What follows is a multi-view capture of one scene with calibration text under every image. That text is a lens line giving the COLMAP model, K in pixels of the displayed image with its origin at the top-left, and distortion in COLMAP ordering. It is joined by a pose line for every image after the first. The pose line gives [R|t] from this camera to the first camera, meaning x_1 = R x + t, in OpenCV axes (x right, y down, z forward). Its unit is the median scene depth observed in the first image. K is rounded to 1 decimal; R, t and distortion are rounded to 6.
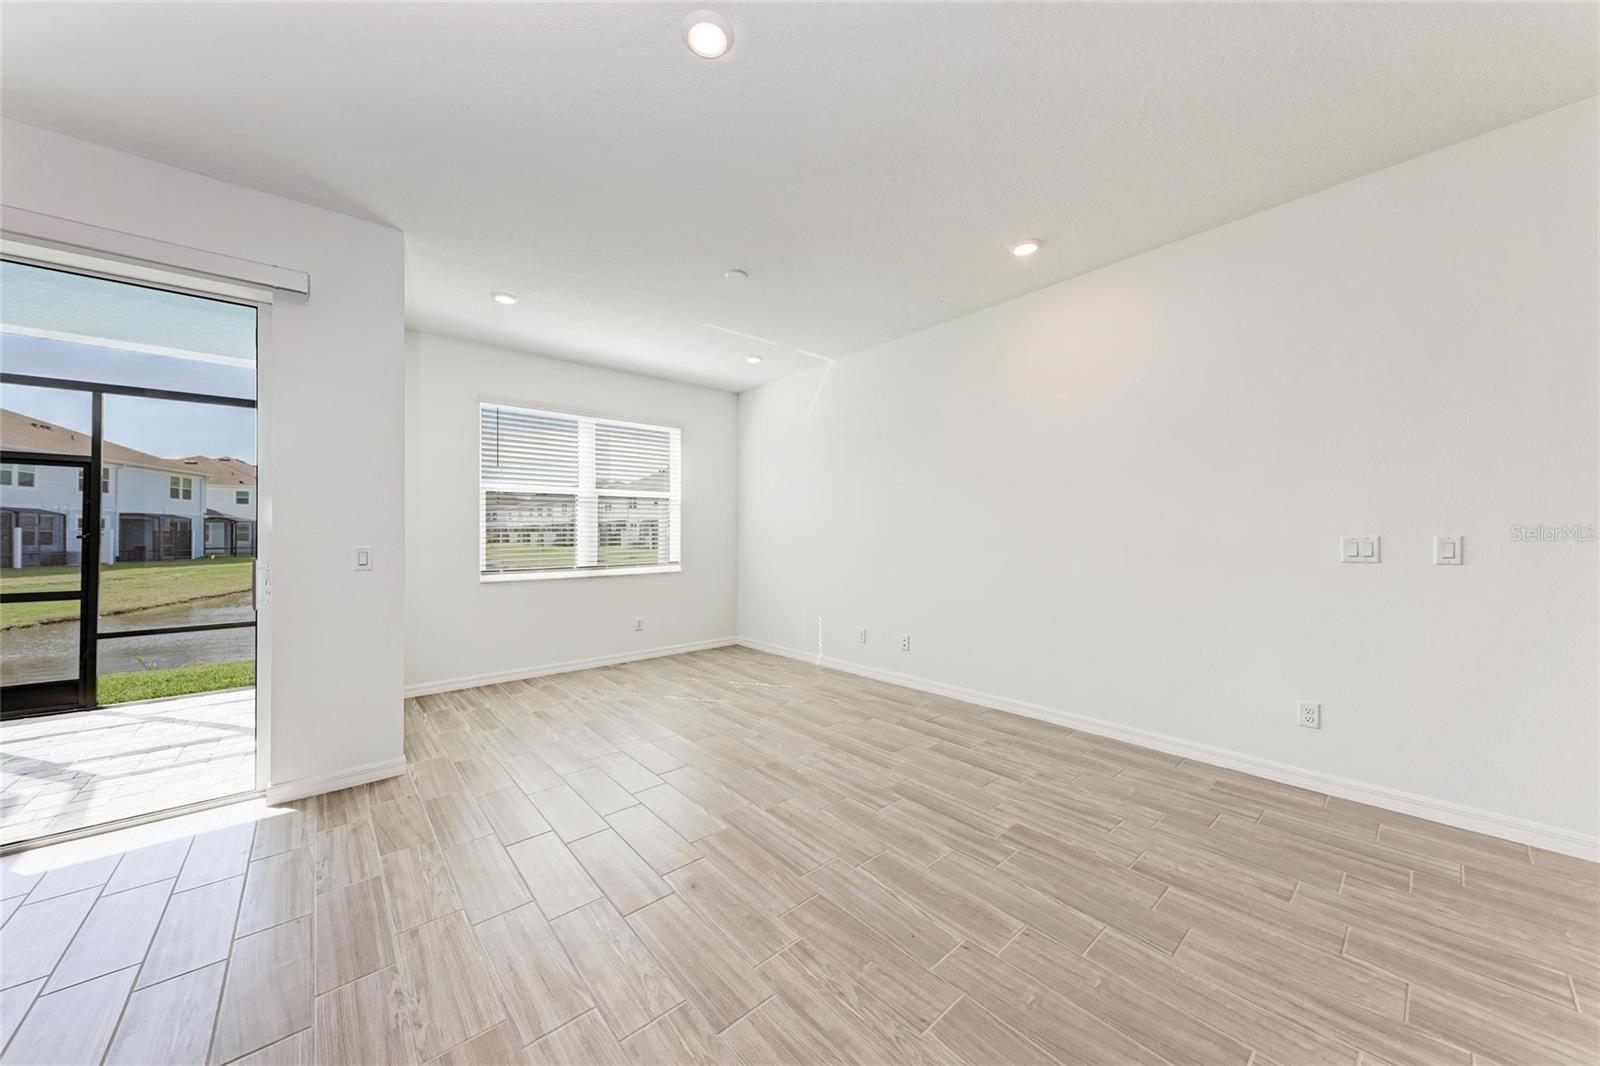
lens RADIAL K [[550.0, 0, 809.1], [0, 550.0, 533.5], [0, 0, 1]] dist [0.018803, -0.006347]
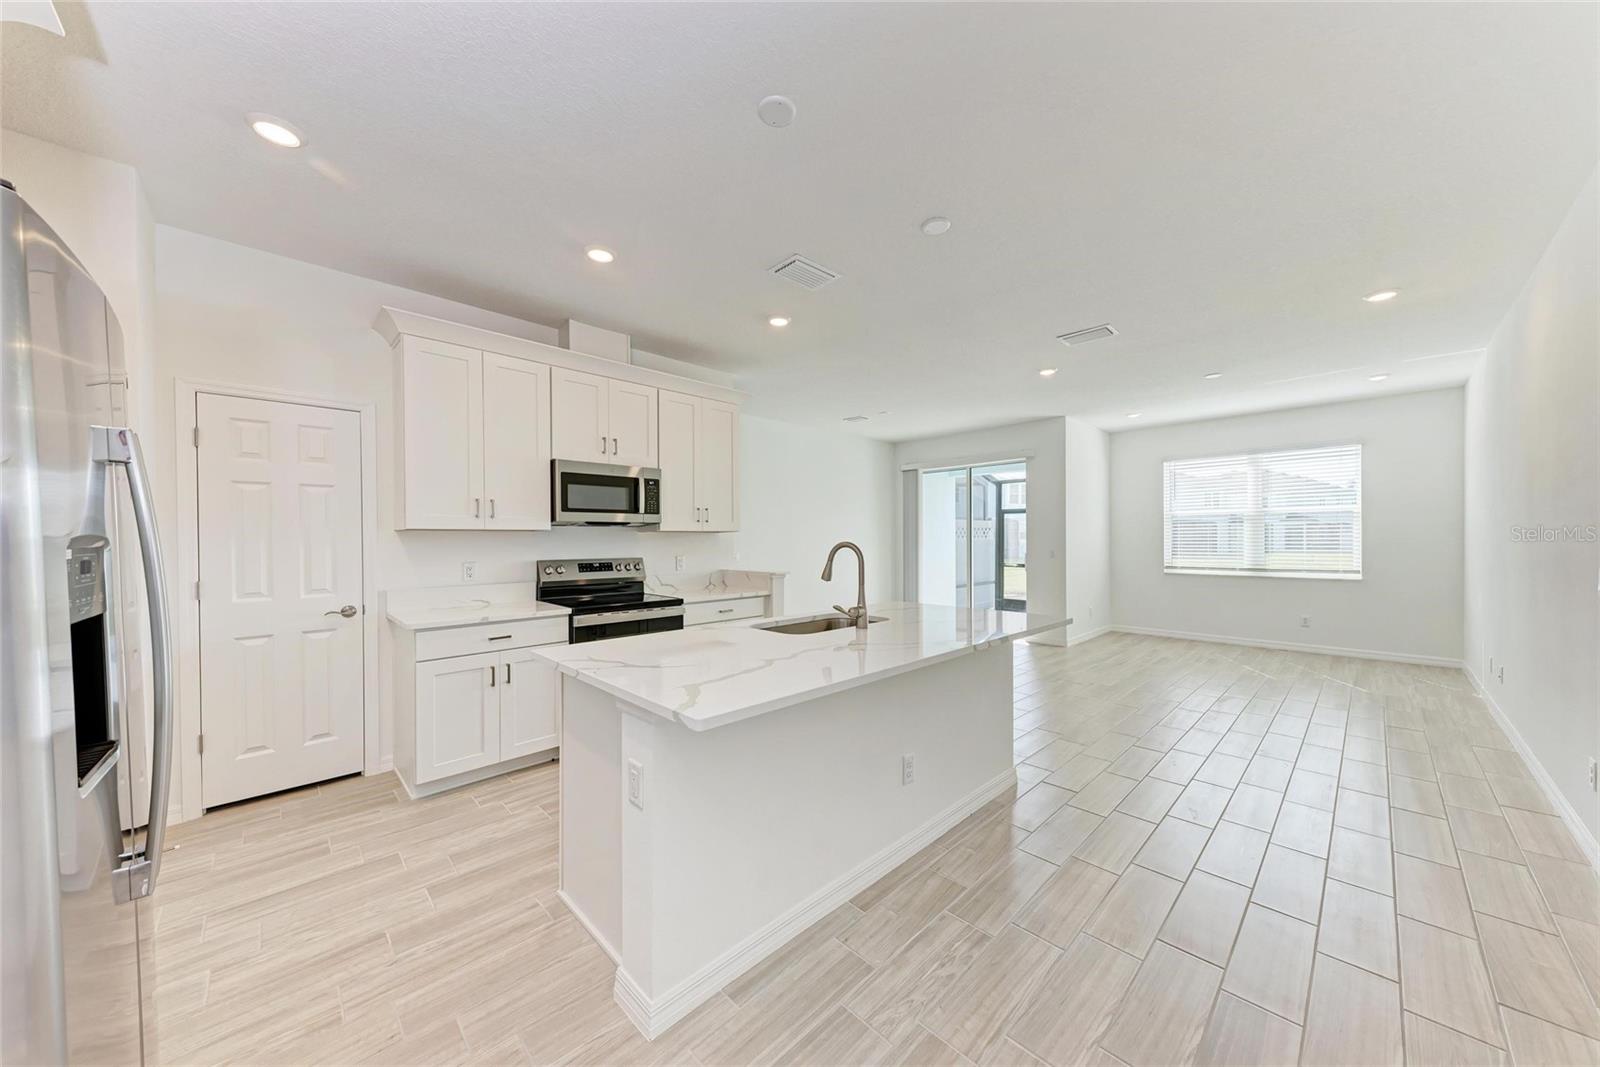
lens RADIAL K [[550.0, 0, 809.1], [0, 550.0, 534.0], [0, 0, 1]] dist [0.018803, -0.006347]
pose [[0.054149, -0.002242, -0.998530, 1.080454], [0.005645, 0.999982, -0.001940, -0.031905], [0.998517, -0.005532, 0.054160, -0.147110]]
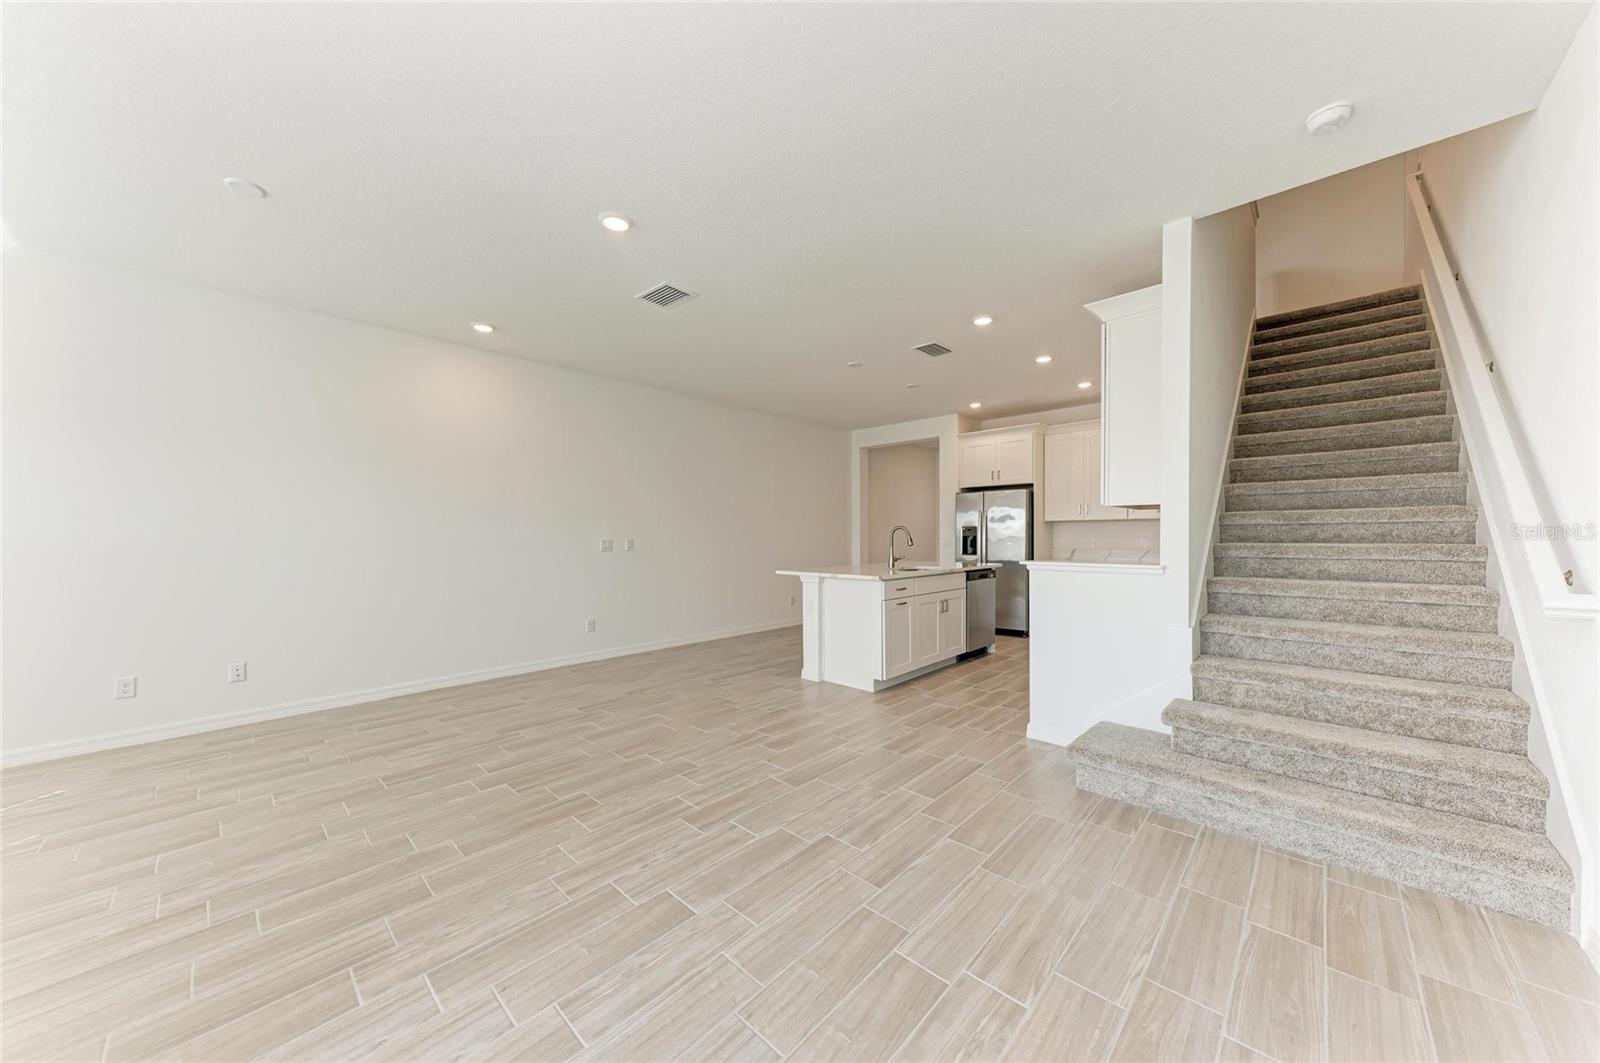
lens RADIAL K [[546.5, 0, 791.3], [0, 546.5, 544.9], [0, 0, 1]] dist [0.009941, -0.000065]
pose [[-0.079389, -0.010132, 0.996792, -0.771295], [0.004435, 0.999935, 0.010518, 0.004095], [-0.996834, 0.005256, -0.079339, 0.268285]]
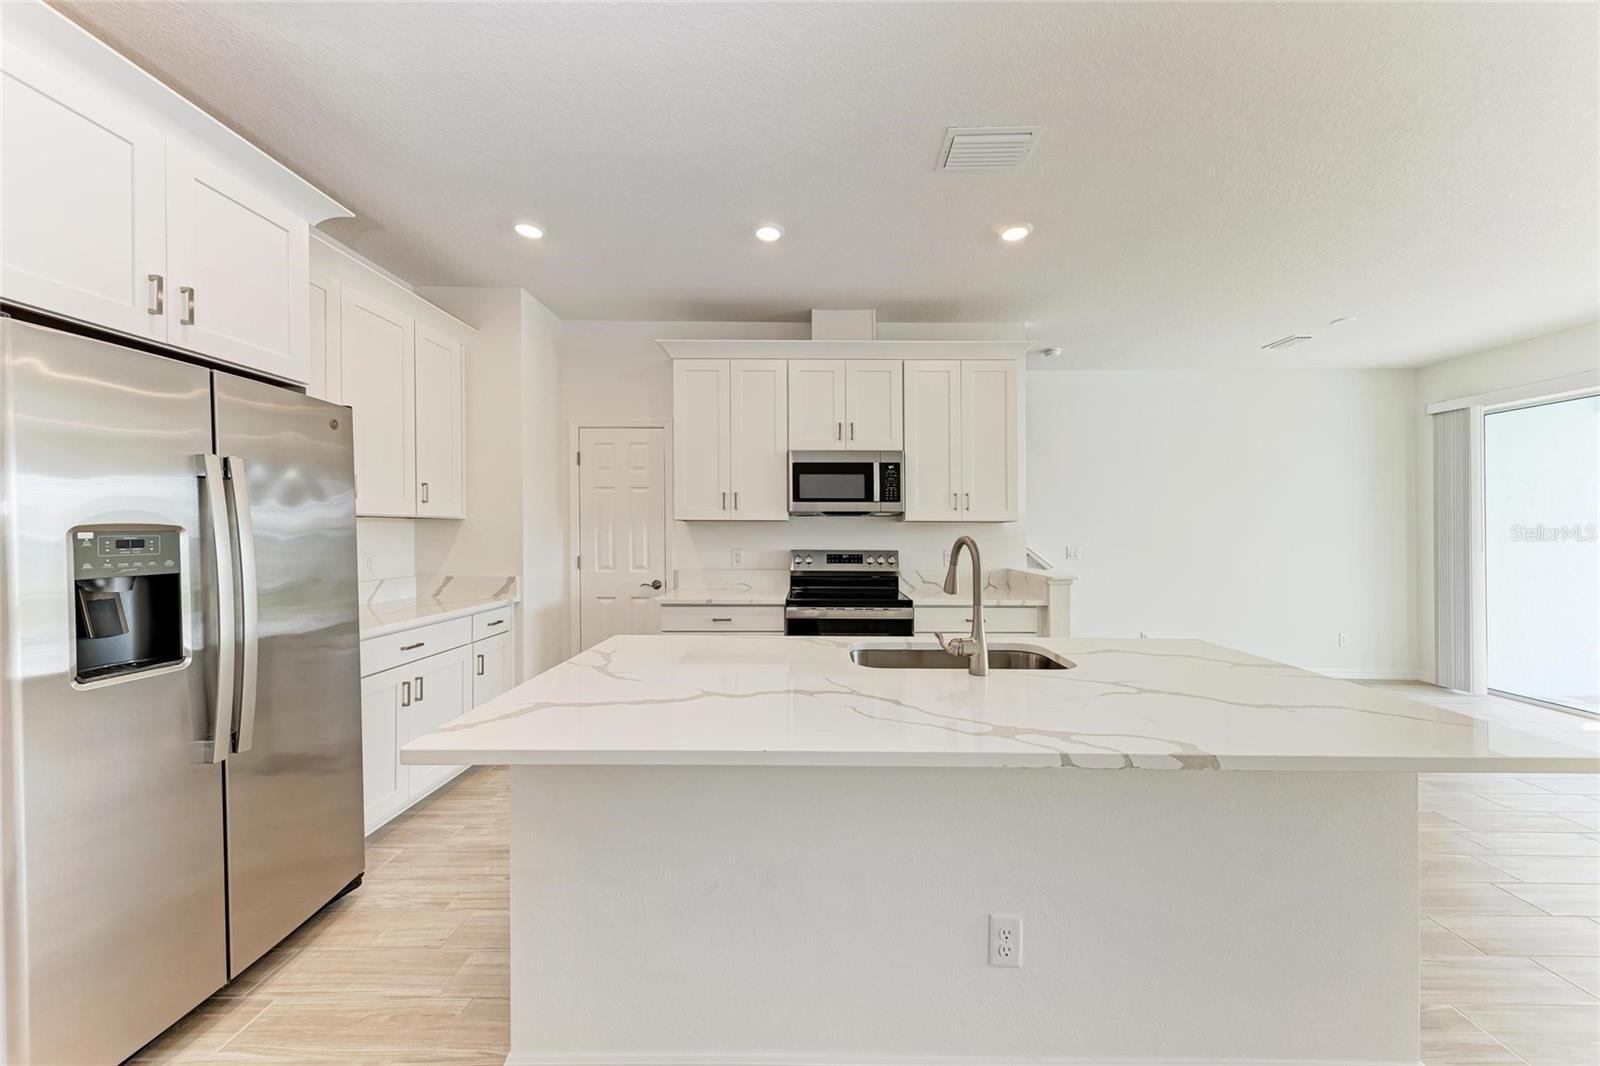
lens RADIAL K [[556.4, 0, 803.8], [0, 556.4, 524.6], [0, 0, 1]] dist [0.009331, -0.000042]
pose [[-0.663964, -0.004049, -0.747754, 0.847515], [0.001763, 0.999974, -0.006980, -0.028940], [0.747763, -0.005952, -0.663940, 0.103210]]
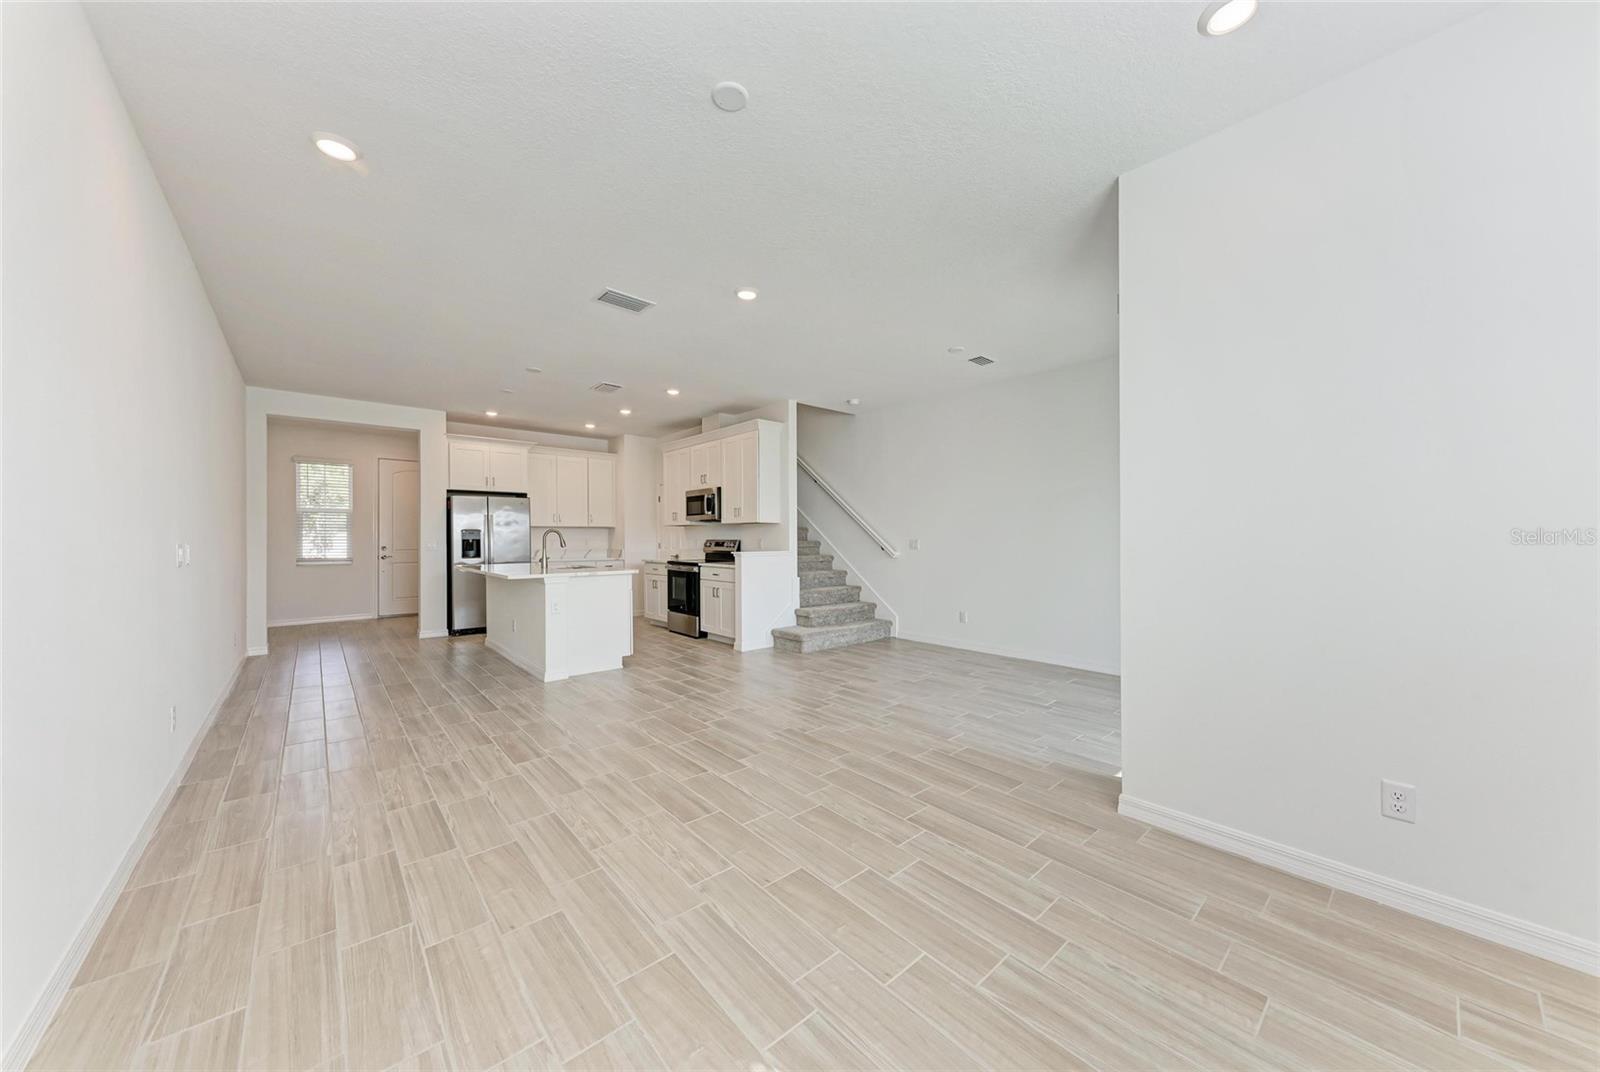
lens RADIAL K [[561.7, 0, 805.9], [0, 561.7, 536.9], [0, 0, 1]] dist [0.008279, -0.000032]
pose [[-0.999918, 0.010092, 0.007892, -0.180383], [0.010082, 0.999948, -0.001204, 0.002911], [-0.007904, -0.001124, -0.999968, 1.315023]]
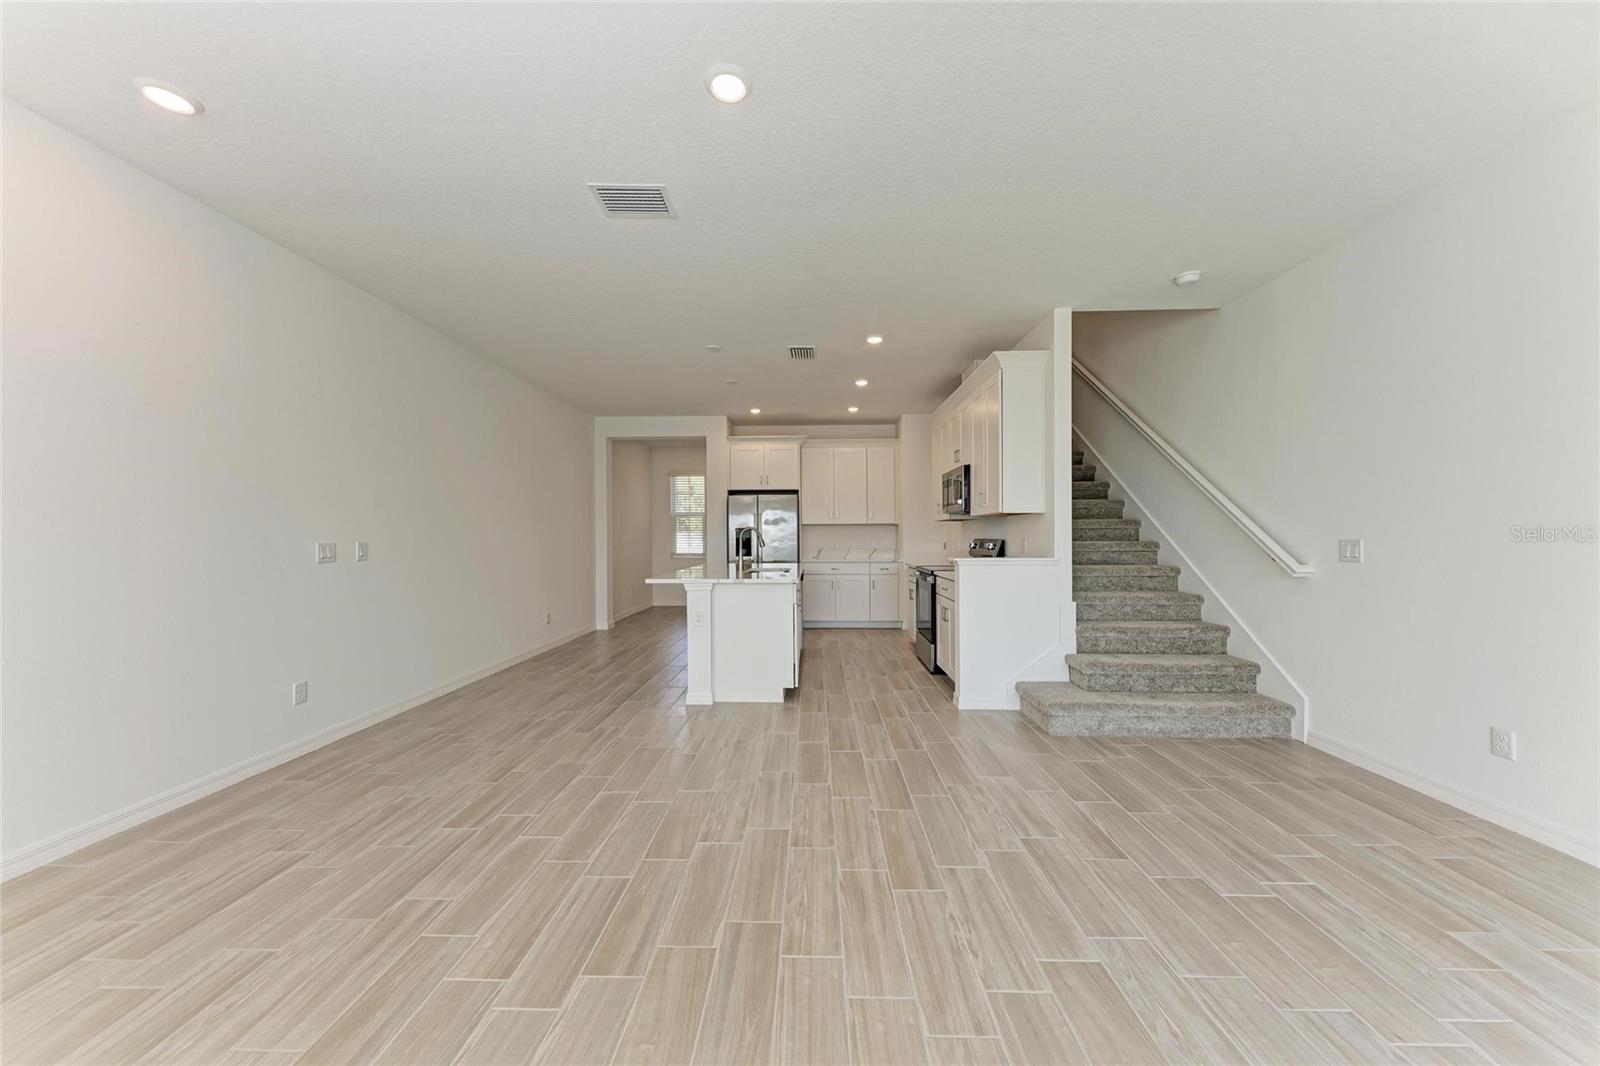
lens RADIAL K [[554.3, 0, 797.1], [0, 554.3, 538.4], [0, 0, 1]] dist [0.009534, -0.000122]
pose [[-0.726939, 0.007780, 0.686658, -0.450904], [0.008362, 0.999962, -0.002477, 0.005122], [-0.686651, 0.003941, -0.726976, 0.736624]]
